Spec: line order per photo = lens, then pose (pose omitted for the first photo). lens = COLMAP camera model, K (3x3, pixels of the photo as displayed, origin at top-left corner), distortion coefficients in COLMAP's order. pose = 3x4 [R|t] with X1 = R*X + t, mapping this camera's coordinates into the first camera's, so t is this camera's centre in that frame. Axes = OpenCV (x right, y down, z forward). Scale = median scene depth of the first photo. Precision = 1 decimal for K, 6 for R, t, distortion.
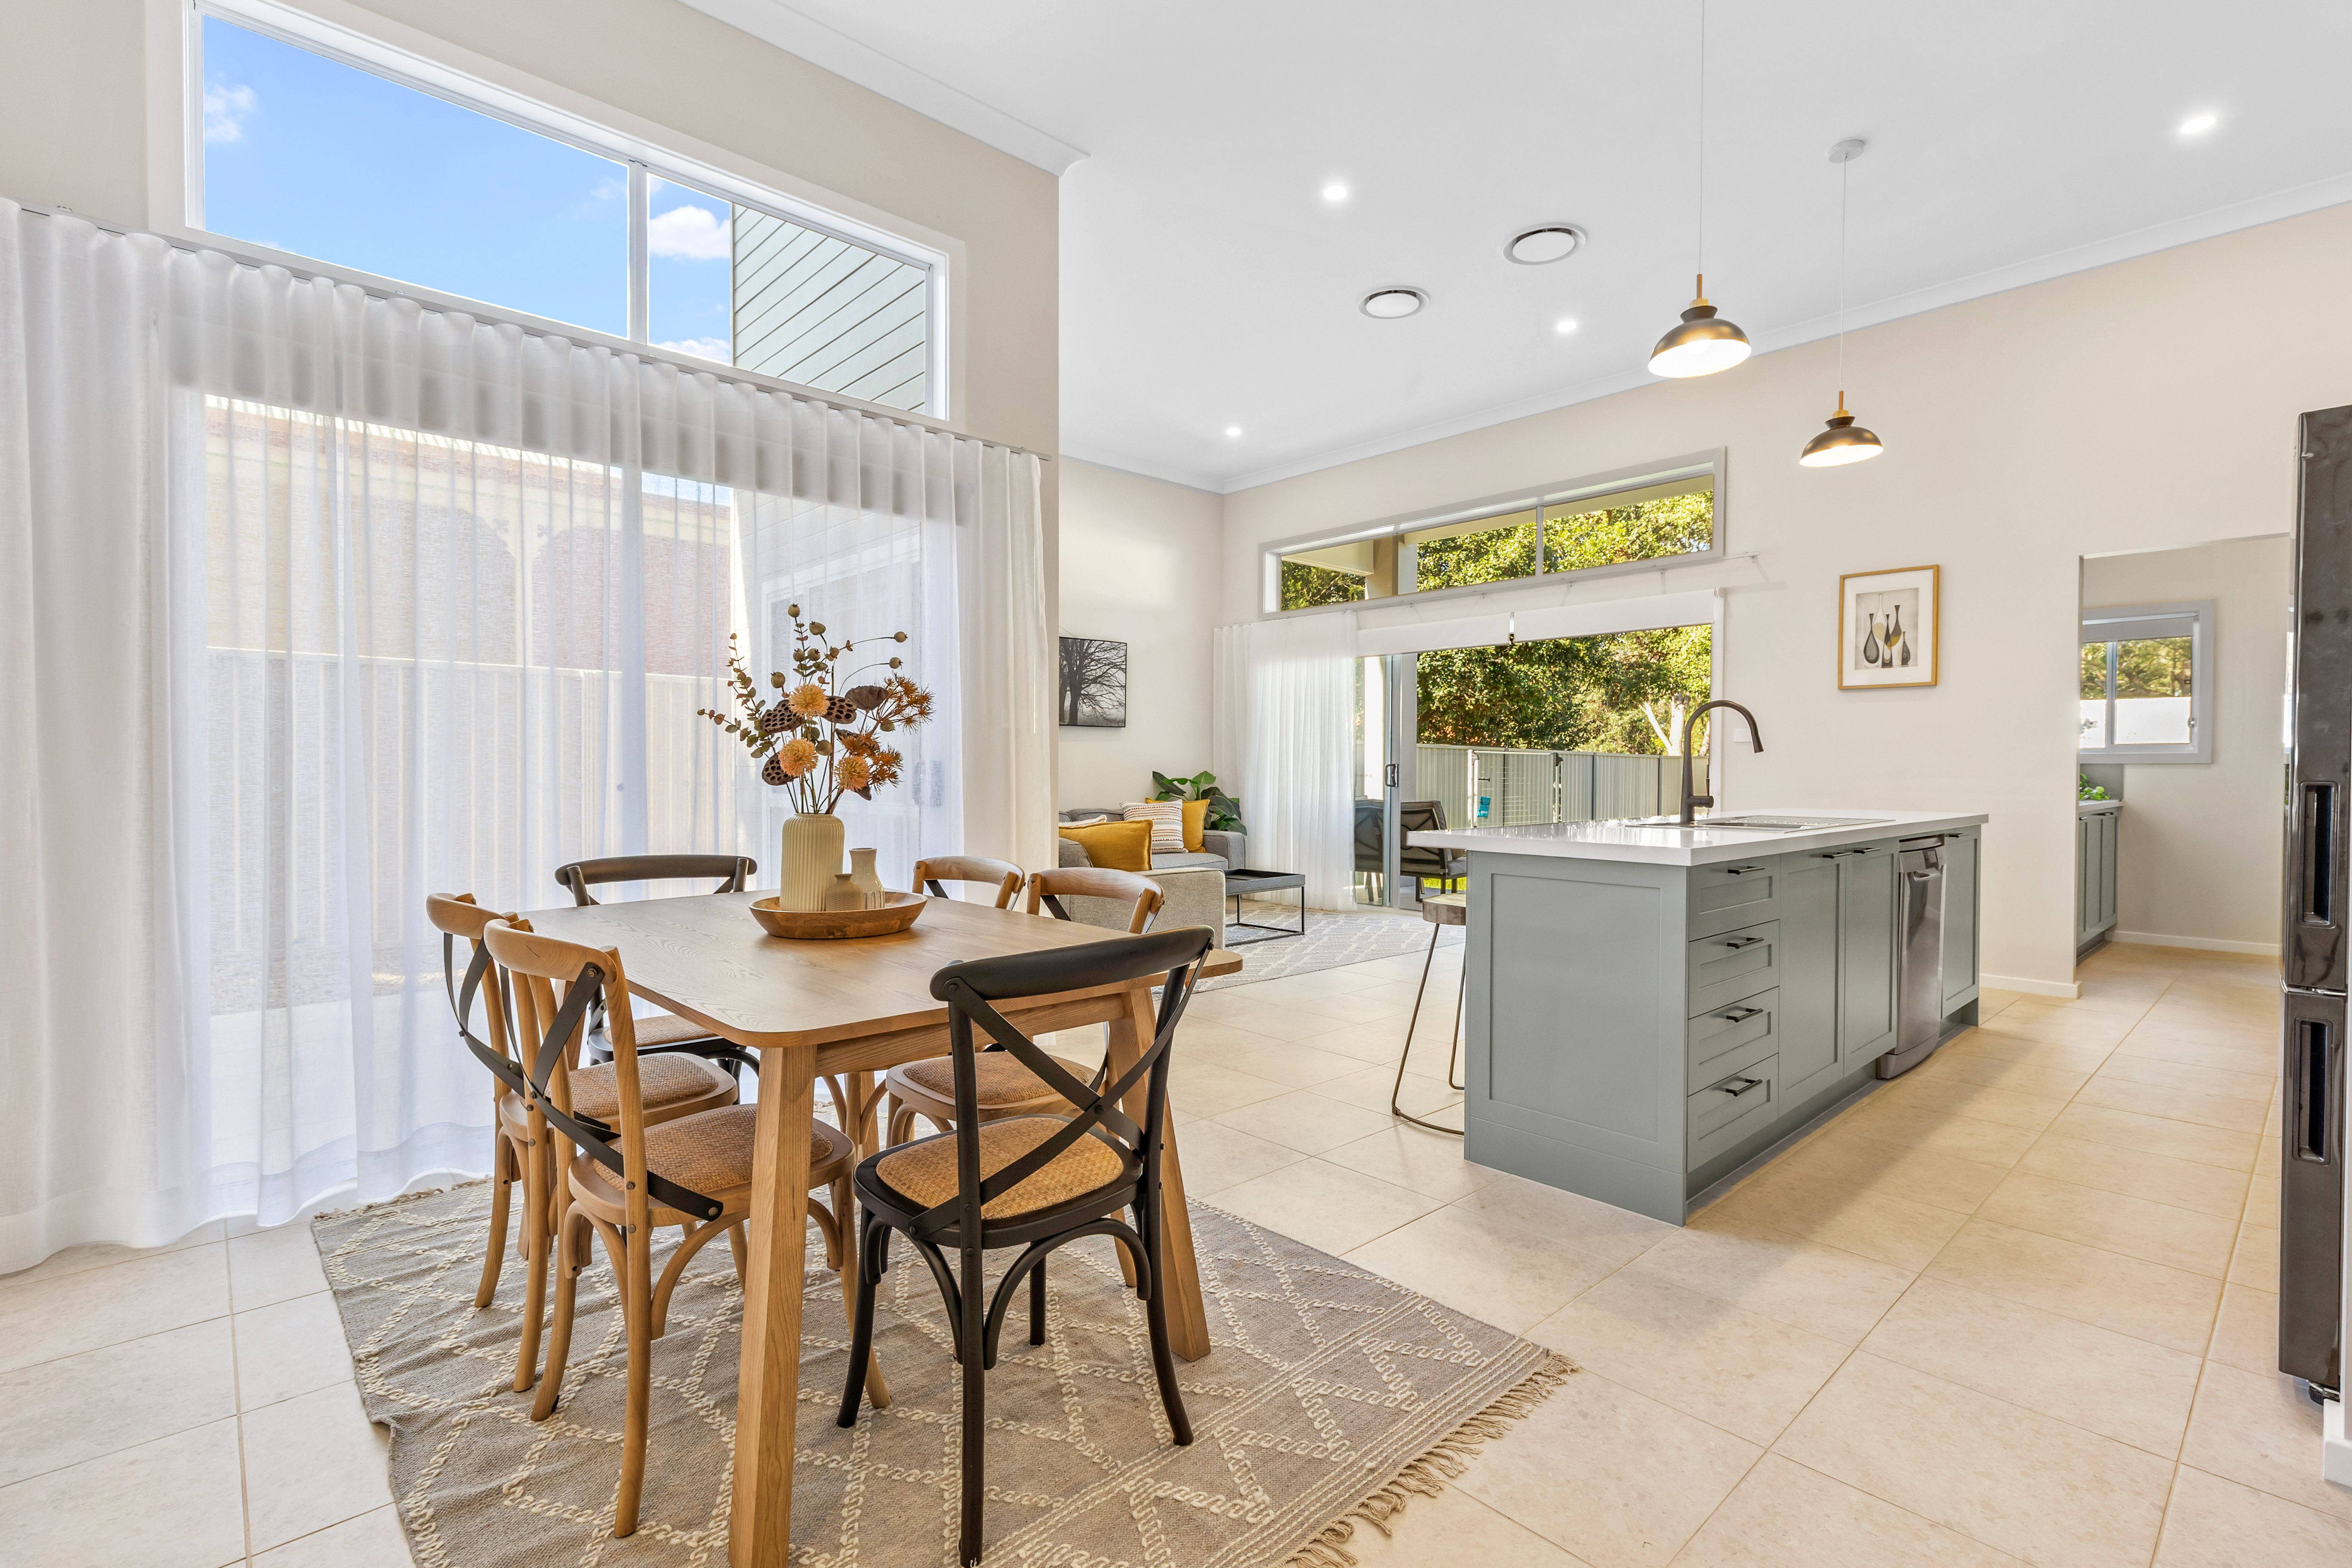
lens RADIAL K [[1070.5, 0, 1180.0], [0, 1070.5, 782.8], [0, 0, 1]] dist [-0.000811, -0.000153]
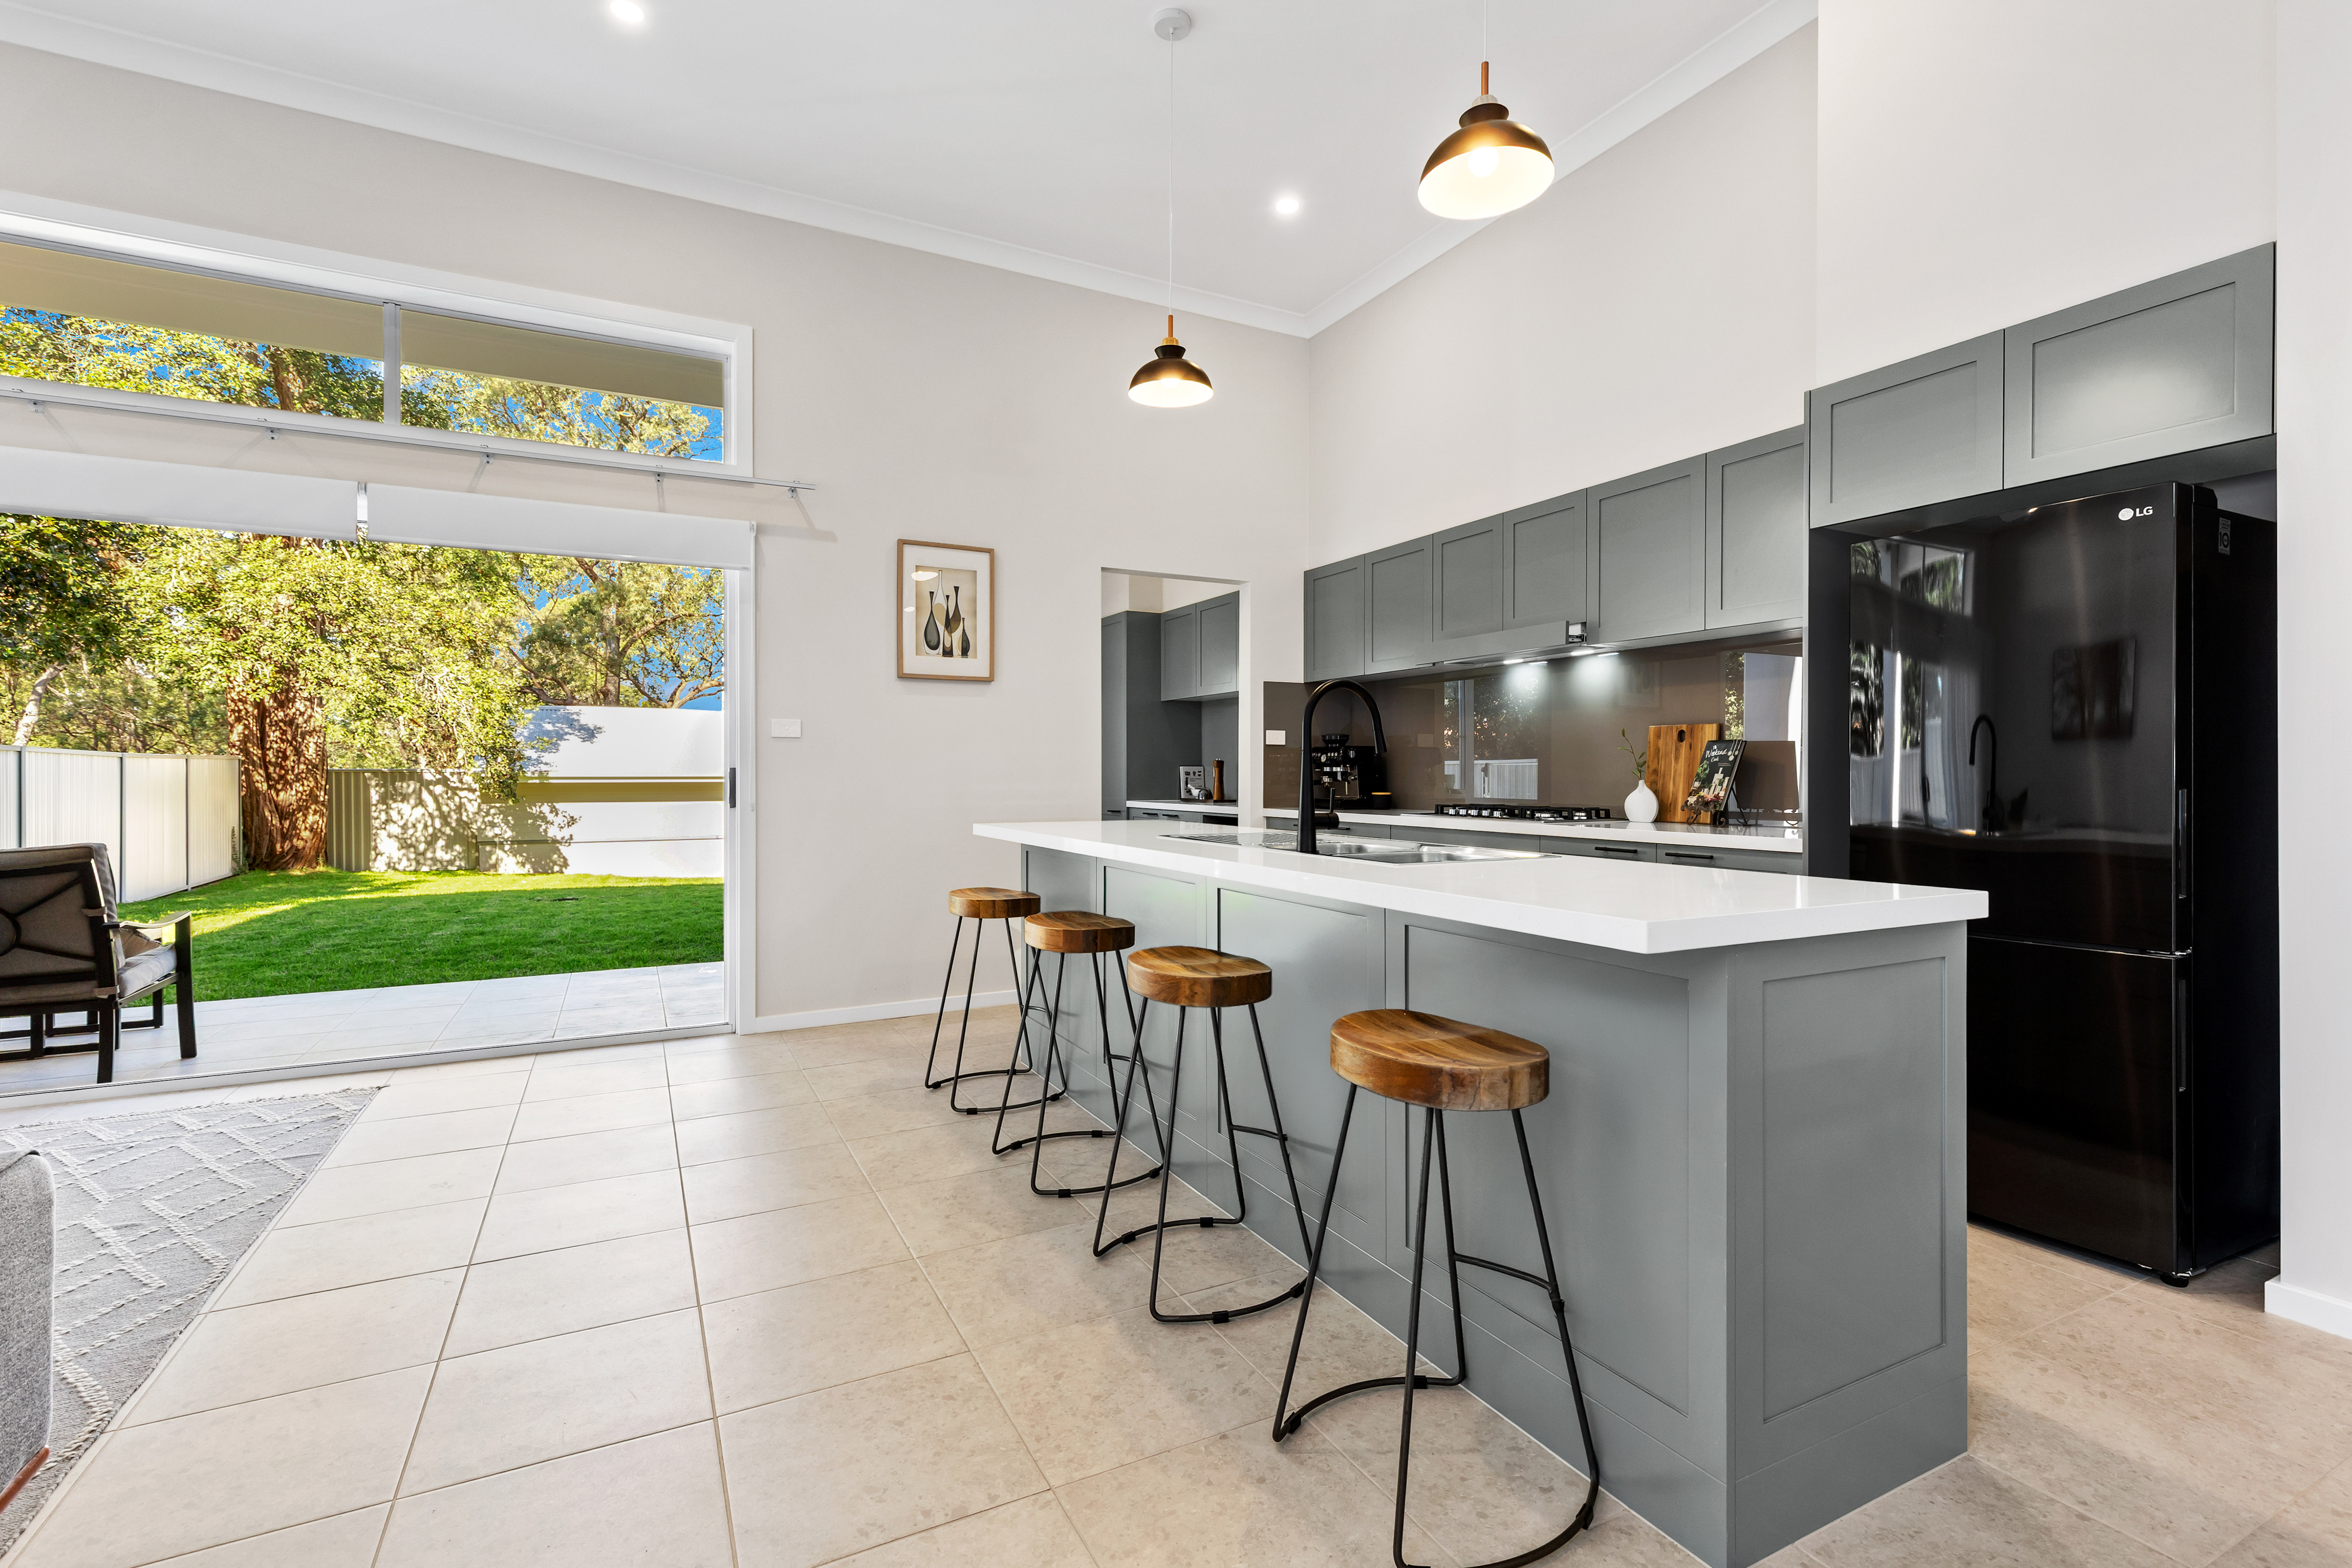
lens RADIAL K [[1070.5, 0, 1182.2], [0, 1070.5, 778.6], [0, 0, 1]] dist [-0.000811, -0.000153]
pose [[0.253172, -0.007037, 0.967396, -0.130189], [0.012792, 0.999910, 0.003926, -0.009994], [-0.967337, 0.011381, 0.253240, 0.600161]]
